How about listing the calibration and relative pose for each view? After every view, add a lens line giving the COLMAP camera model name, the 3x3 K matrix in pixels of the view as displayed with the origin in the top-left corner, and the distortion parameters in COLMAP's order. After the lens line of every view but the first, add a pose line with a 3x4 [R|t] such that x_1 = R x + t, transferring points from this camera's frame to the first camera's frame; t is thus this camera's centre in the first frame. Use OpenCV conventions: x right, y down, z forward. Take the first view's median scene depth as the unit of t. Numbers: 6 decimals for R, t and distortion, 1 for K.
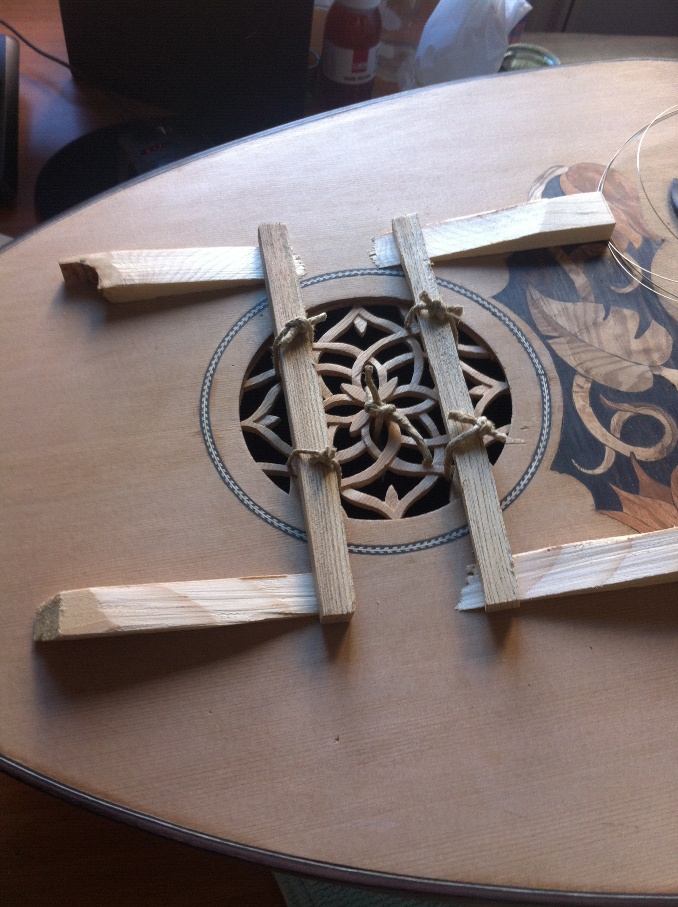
lens RADIAL K [[901.6, 0, 339.0], [0, 901.6, 453.5], [0, 0, 1]] dist [0.084631, -0.378920]
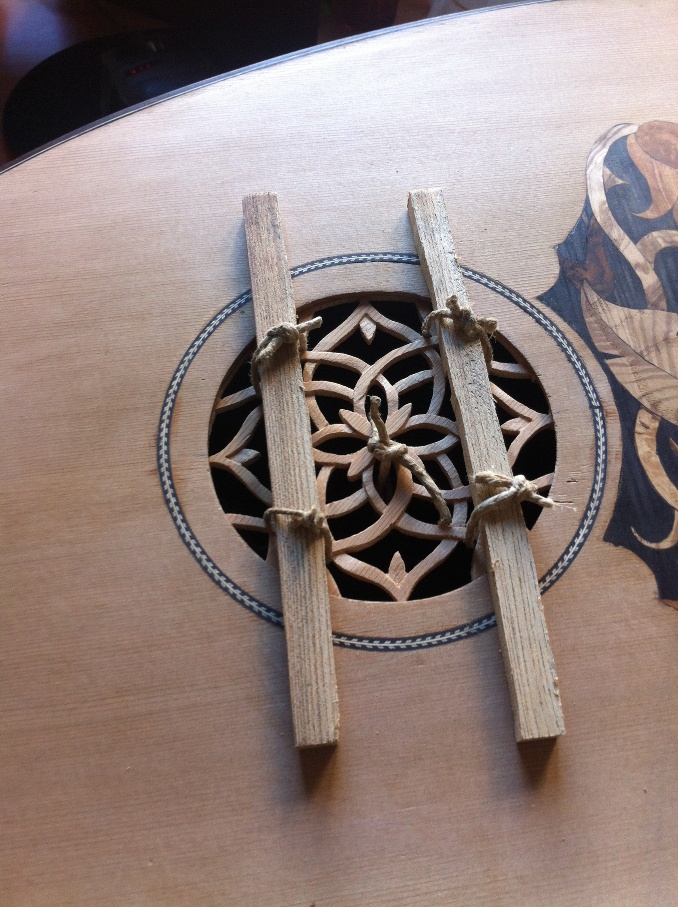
lens RADIAL K [[901.6, 0, 339.0], [0, 901.6, 453.5], [0, 0, 1]] dist [0.084631, -0.378920]
pose [[0.999277, 0.036691, -0.009967, 0.011381], [-0.035547, 0.994597, 0.097532, -0.117184], [0.013492, -0.097108, 0.995182, 0.217225]]
